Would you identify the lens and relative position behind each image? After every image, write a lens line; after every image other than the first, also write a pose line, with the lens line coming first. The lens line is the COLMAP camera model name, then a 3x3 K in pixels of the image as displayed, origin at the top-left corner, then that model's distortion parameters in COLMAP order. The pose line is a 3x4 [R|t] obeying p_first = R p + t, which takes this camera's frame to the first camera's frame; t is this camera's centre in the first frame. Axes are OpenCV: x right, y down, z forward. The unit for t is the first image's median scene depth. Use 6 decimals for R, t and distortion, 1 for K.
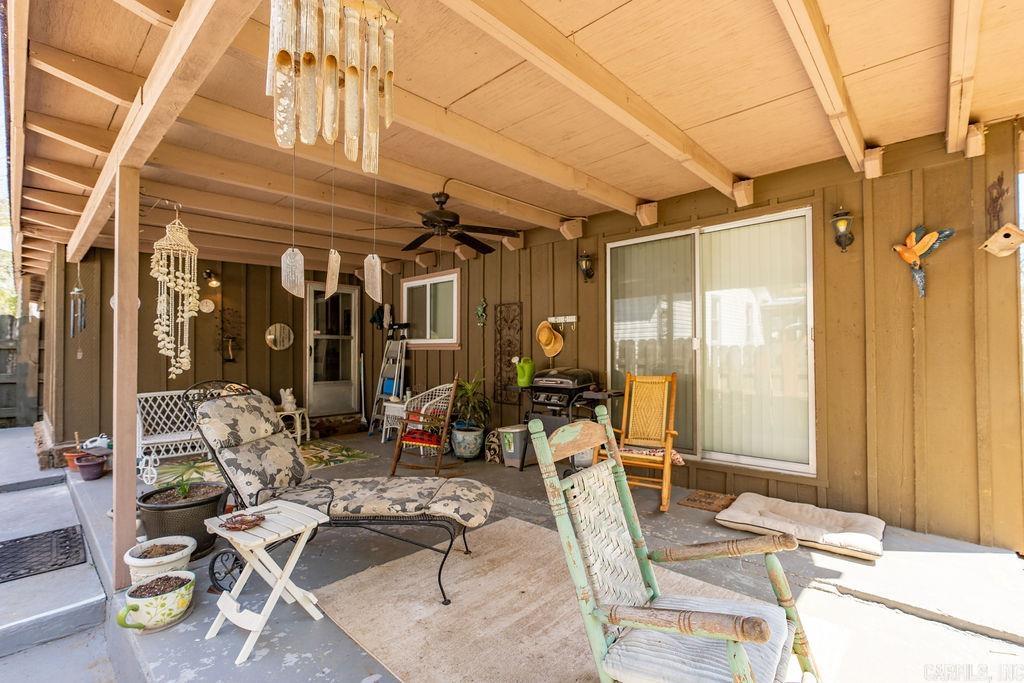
lens RADIAL K [[463.8, 0, 508.7], [0, 463.8, 341.4], [0, 0, 1]] dist [-0.000074, 0.000285]
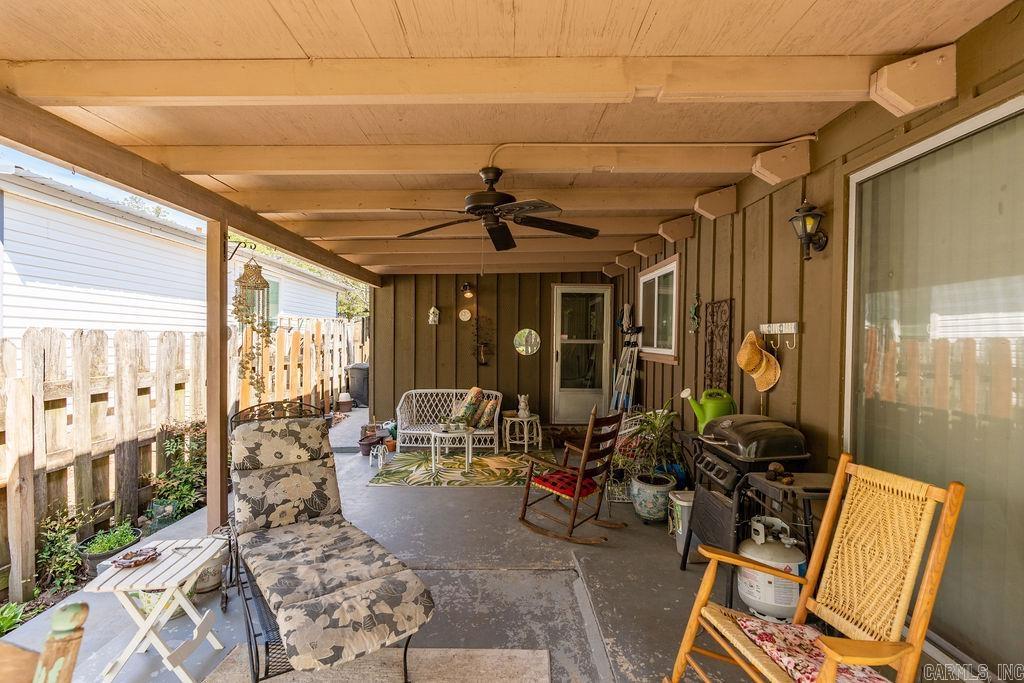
lens RADIAL K [[465.5, 0, 512.0], [0, 465.5, 341.5], [0, 0, 1]] dist [-0.002749, 0.001281]
pose [[0.682005, 0.013503, -0.731223, 0.312797], [0.004717, 0.999728, 0.022861, -0.046553], [0.731333, -0.019040, 0.681755, 0.384587]]
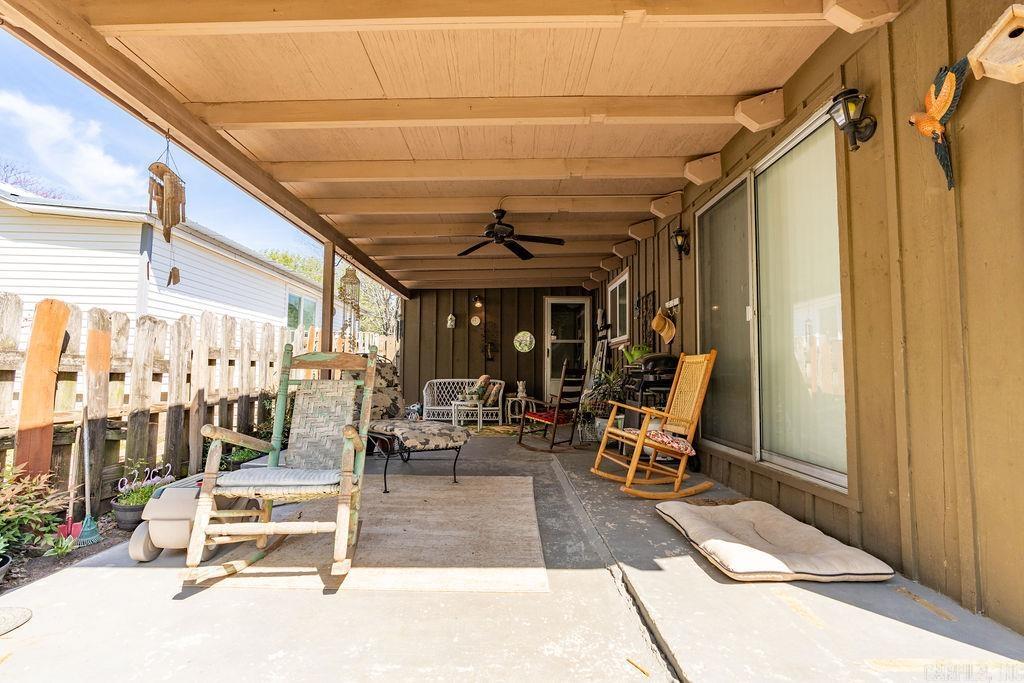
lens RADIAL K [[465.5, 0, 512.0], [0, 465.5, 341.5], [0, 0, 1]] dist [-0.002749, 0.001281]
pose [[0.679886, -0.042733, -0.732071, 0.585489], [0.009130, 0.998717, -0.049818, 0.073788], [0.733261, 0.027187, 0.679404, 0.133301]]
